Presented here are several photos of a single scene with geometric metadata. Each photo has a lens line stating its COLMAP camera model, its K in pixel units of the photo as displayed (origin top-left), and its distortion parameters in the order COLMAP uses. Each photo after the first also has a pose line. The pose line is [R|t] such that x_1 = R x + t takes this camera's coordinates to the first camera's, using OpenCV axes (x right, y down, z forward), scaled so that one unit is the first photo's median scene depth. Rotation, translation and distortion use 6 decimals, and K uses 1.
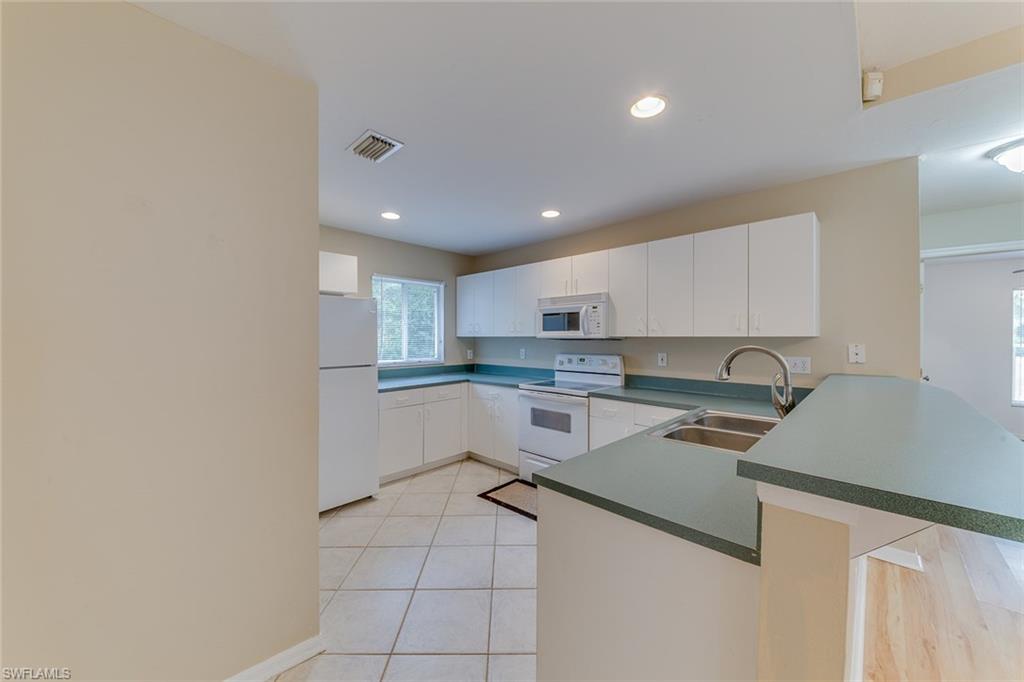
lens RADIAL K [[374.2, 0, 503.7], [0, 374.2, 339.6], [0, 0, 1]] dist [0.001107, -0.005187]
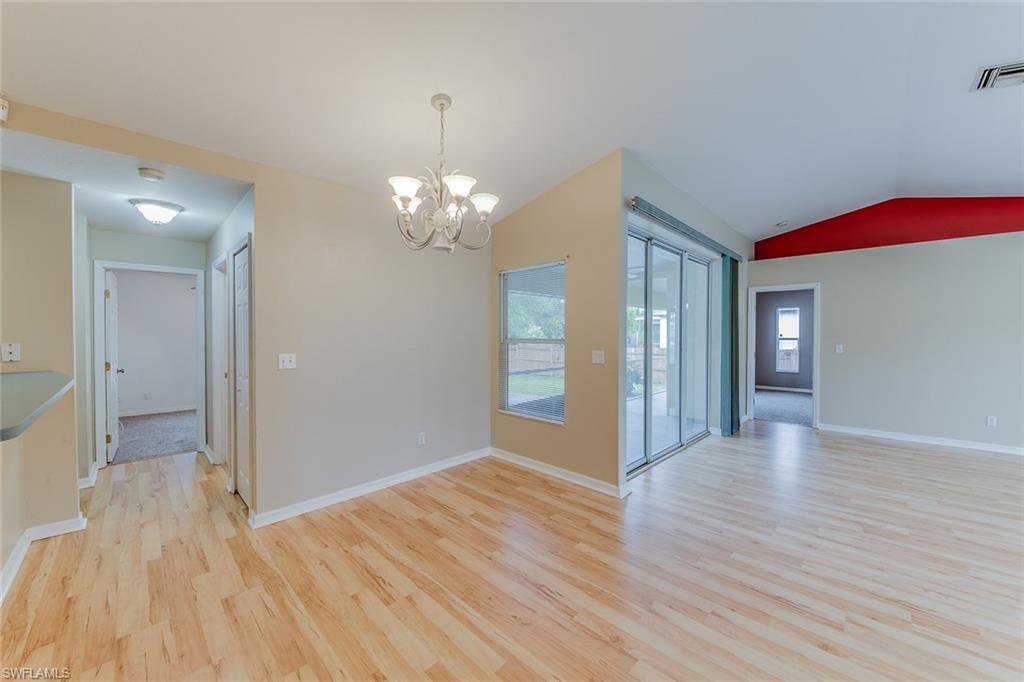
lens RADIAL K [[374.2, 0, 510.5], [0, 374.2, 336.1], [0, 0, 1]] dist [0.001107, -0.005187]
pose [[-0.016750, -0.011475, 0.999794, -0.059637], [0.005822, 0.999916, 0.011574, -0.006655], [-0.999843, 0.006015, -0.016682, -0.239394]]
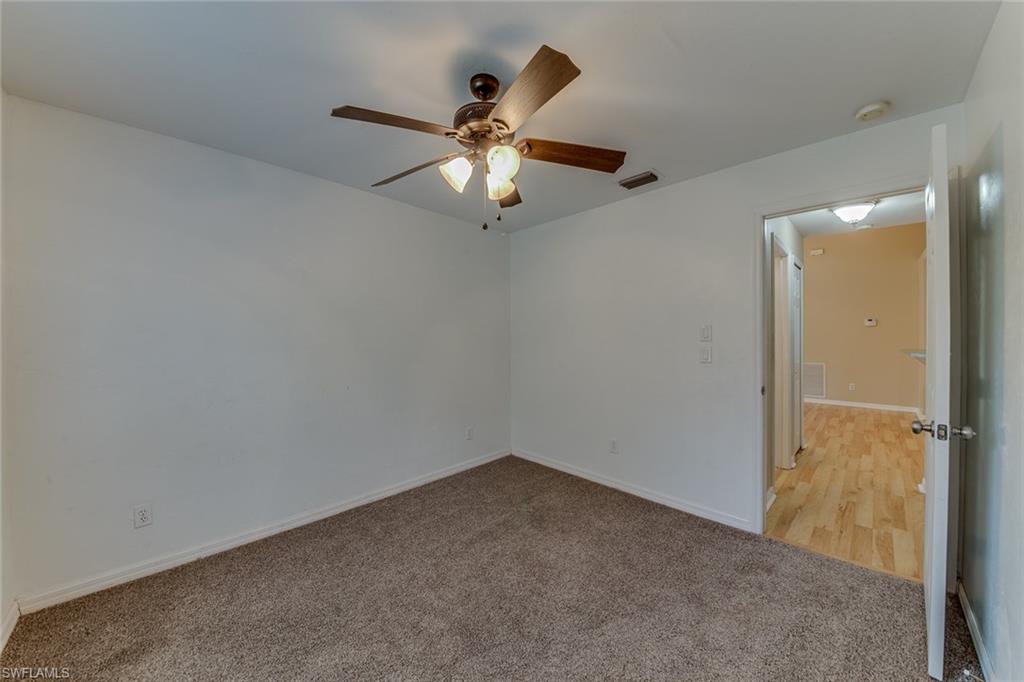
lens RADIAL K [[374.2, 0, 511.9], [0, 374.2, 340.8], [0, 0, 1]] dist [0.001107, -0.005187]
pose [[-0.999667, -0.006240, -0.025028, 1.683721], [-0.006593, 0.999880, 0.014016, 0.025054], [0.024938, 0.014176, -0.999588, 1.456075]]
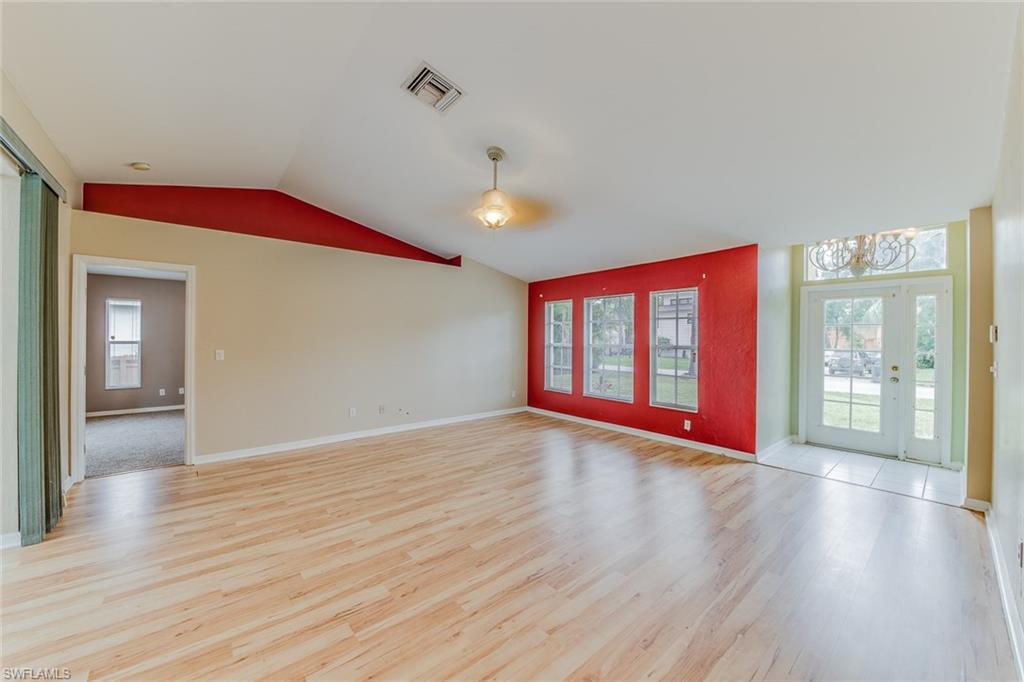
lens RADIAL K [[374.2, 0, 511.6], [0, 374.2, 339.9], [0, 0, 1]] dist [0.001107, -0.005187]
pose [[-0.996930, -0.011981, 0.077380, 0.420602], [-0.011226, 0.999885, 0.010189, -0.000847], [-0.077493, 0.009289, -0.996950, -0.477410]]
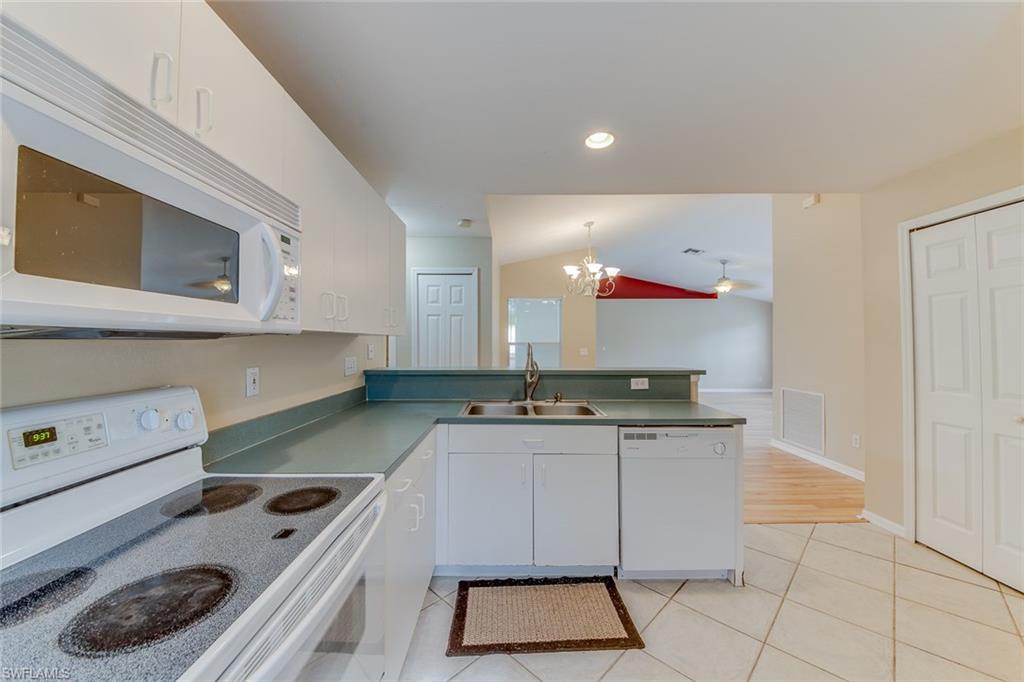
lens RADIAL K [[374.2, 0, 508.3], [0, 374.2, 340.1], [0, 0, 1]] dist [0.001107, -0.005187]
pose [[-0.706040, -0.000698, 0.708171, -0.120322], [-0.000673, 1.000000, 0.000314, 0.002038], [-0.708171, -0.000255, -0.706041, 1.018858]]
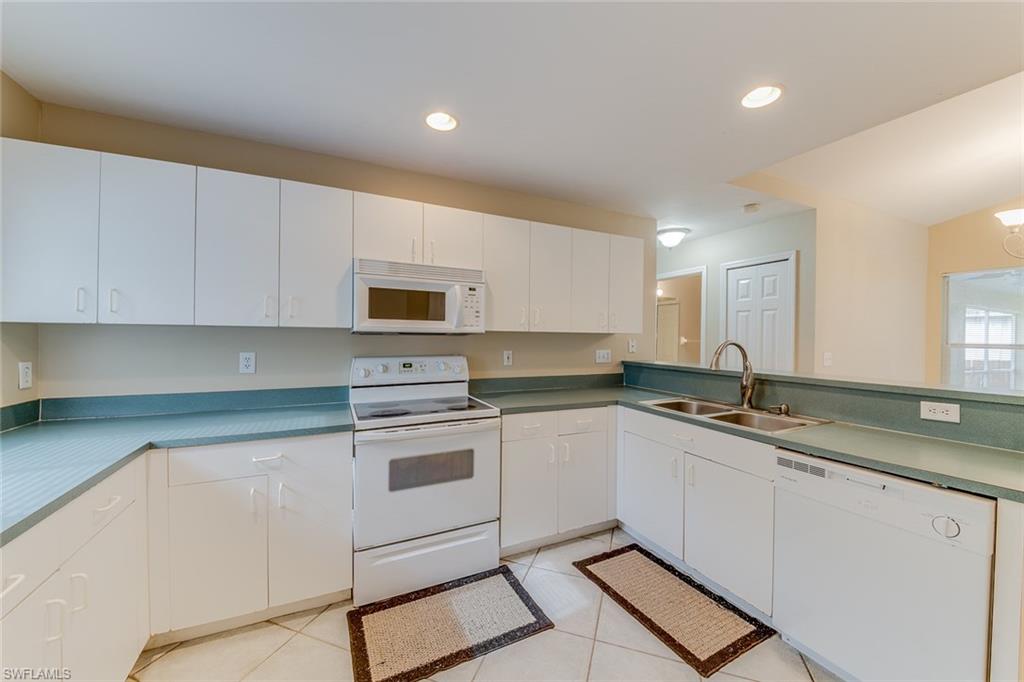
lens RADIAL K [[374.2, 0, 510.1], [0, 374.2, 340.8], [0, 0, 1]] dist [0.001107, -0.005187]
pose [[0.329516, -0.011256, 0.944083, -0.371522], [-0.007284, 0.999869, 0.014464, 0.000760], [-0.944122, -0.011643, 0.329391, 0.651236]]
